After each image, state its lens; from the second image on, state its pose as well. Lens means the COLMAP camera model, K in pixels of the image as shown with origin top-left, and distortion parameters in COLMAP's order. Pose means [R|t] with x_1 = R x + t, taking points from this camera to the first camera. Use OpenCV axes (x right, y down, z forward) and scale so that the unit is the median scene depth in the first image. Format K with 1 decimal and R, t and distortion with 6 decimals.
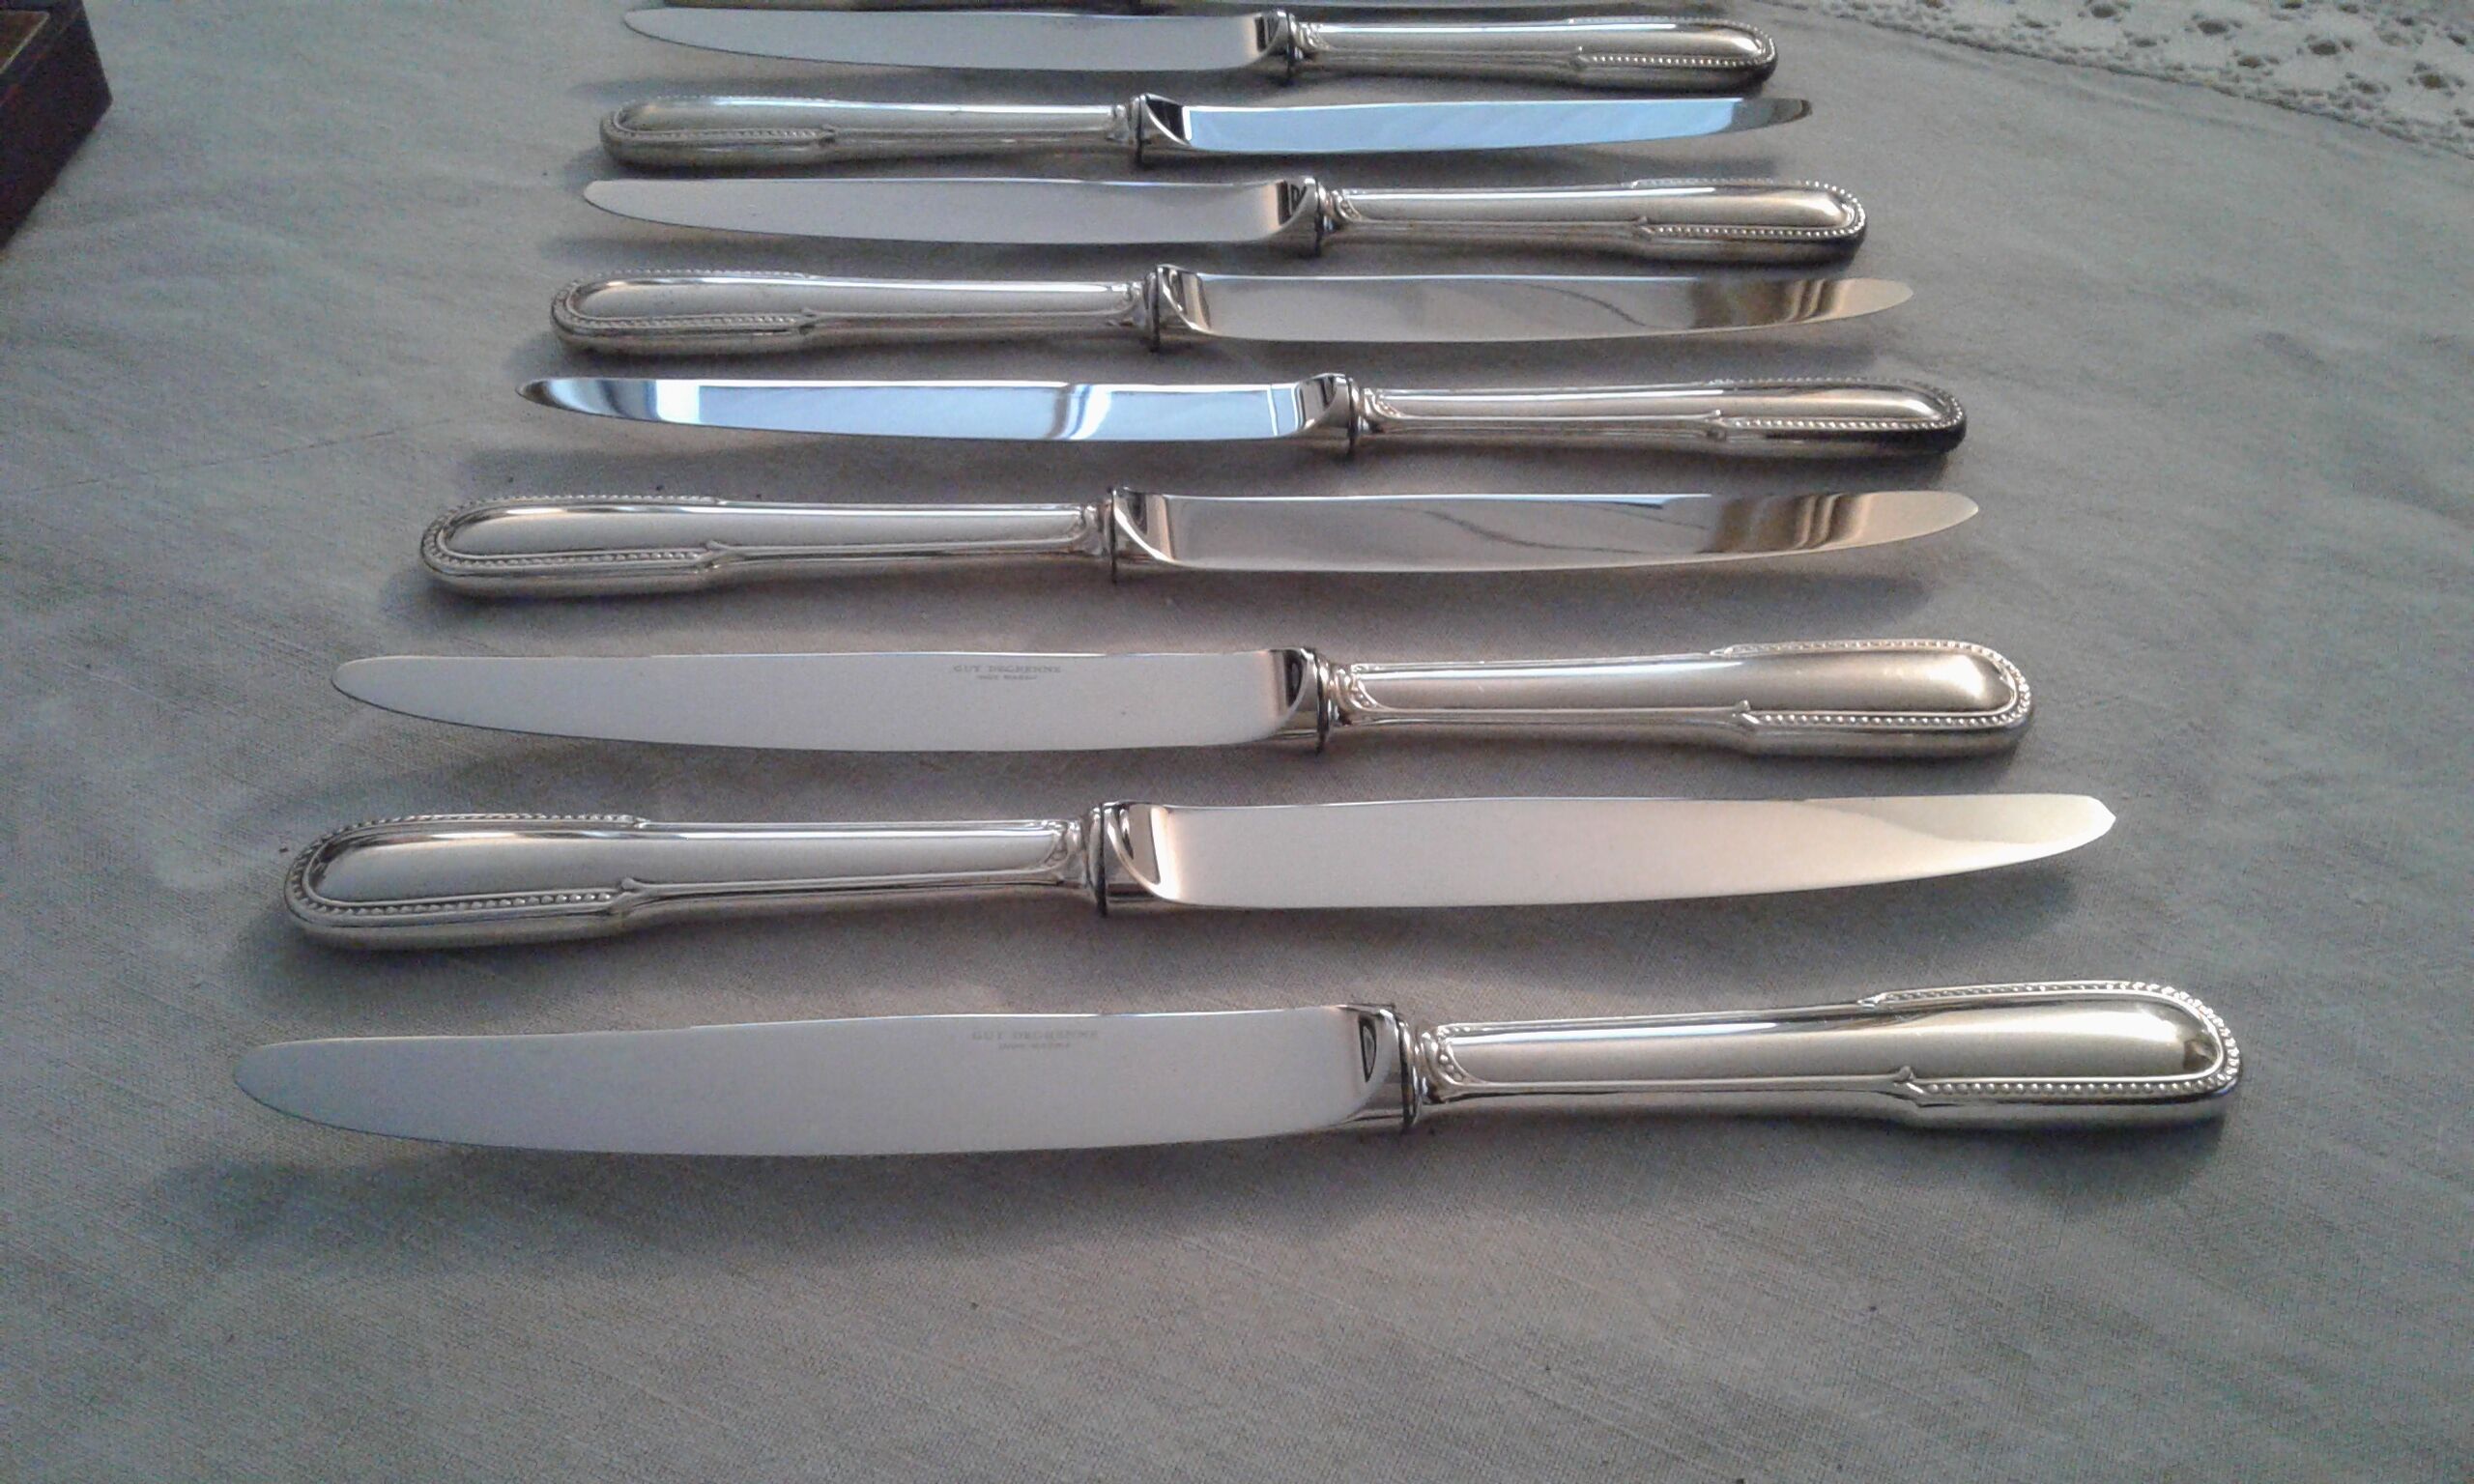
lens RADIAL K [[2209.2, 0, 1237.0], [0, 2209.2, 742.0], [0, 0, 1]] dist [0.040137, -0.009140]
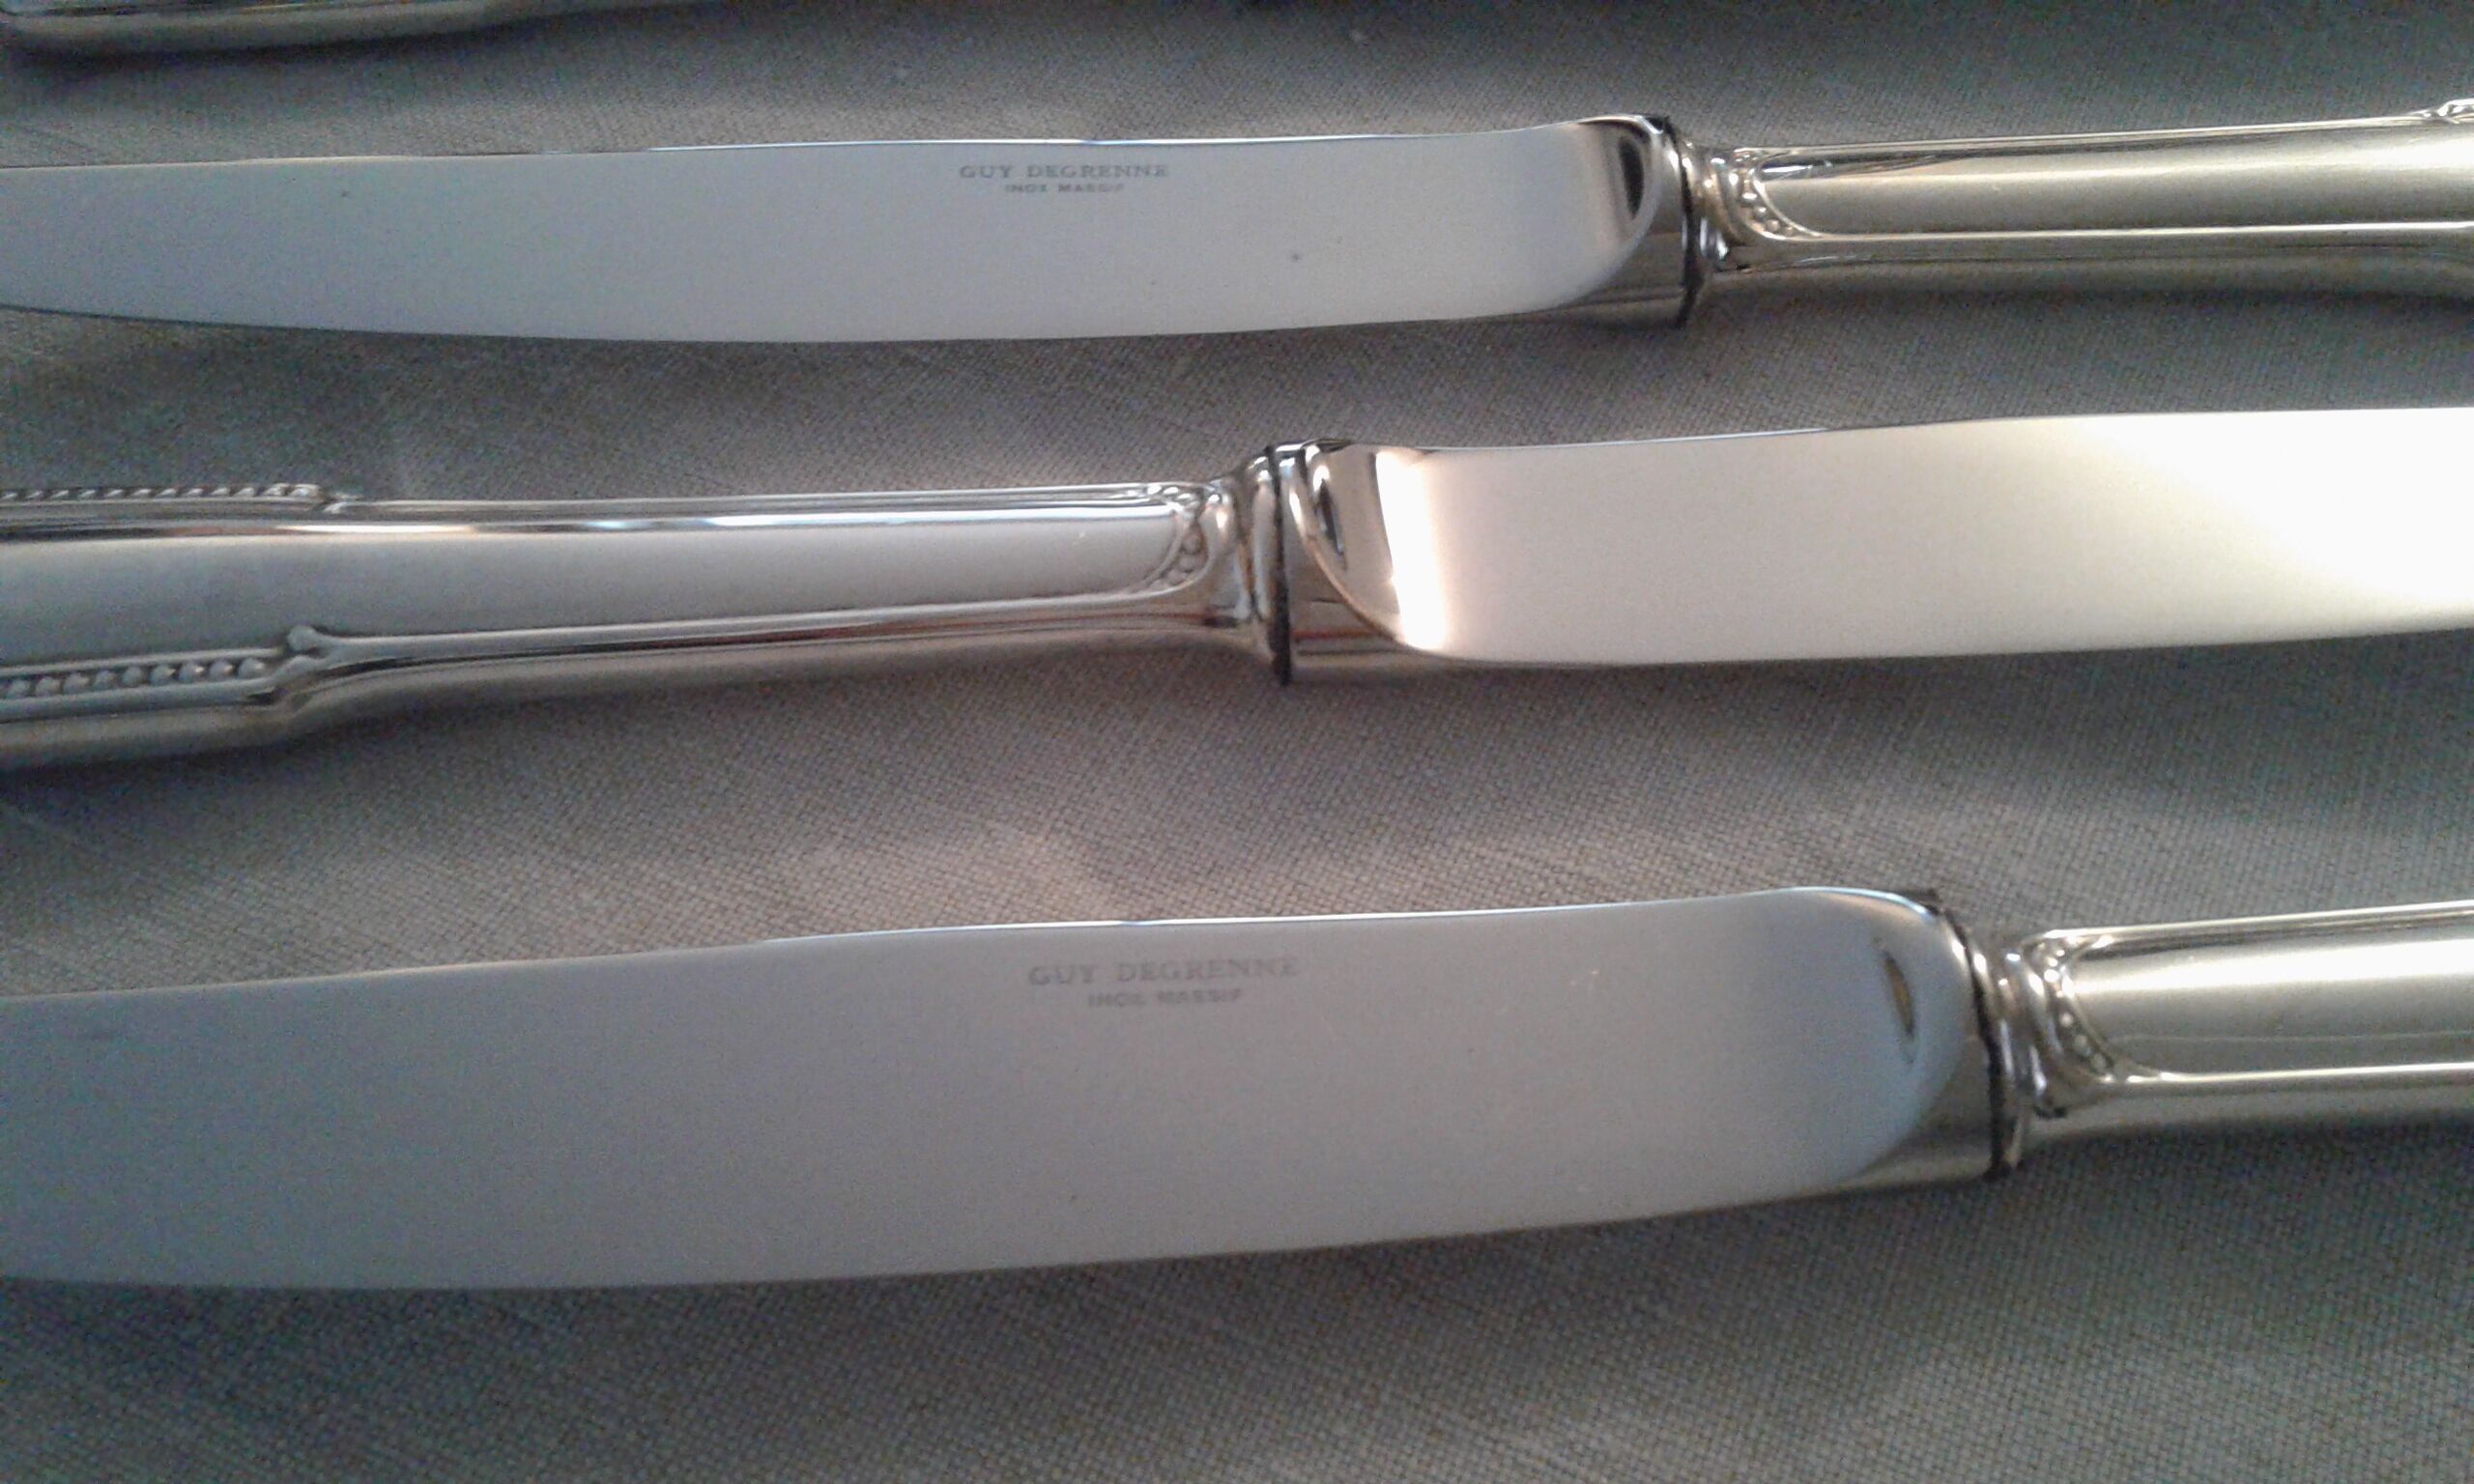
lens RADIAL K [[2209.2, 0, 1237.0], [0, 2209.2, 742.0], [0, 0, 1]] dist [0.040137, -0.009140]
pose [[0.999665, -0.017312, -0.019222, -0.061392], [0.020862, 0.978884, 0.203350, -0.007814], [0.015296, -0.203683, 0.978917, 0.515541]]
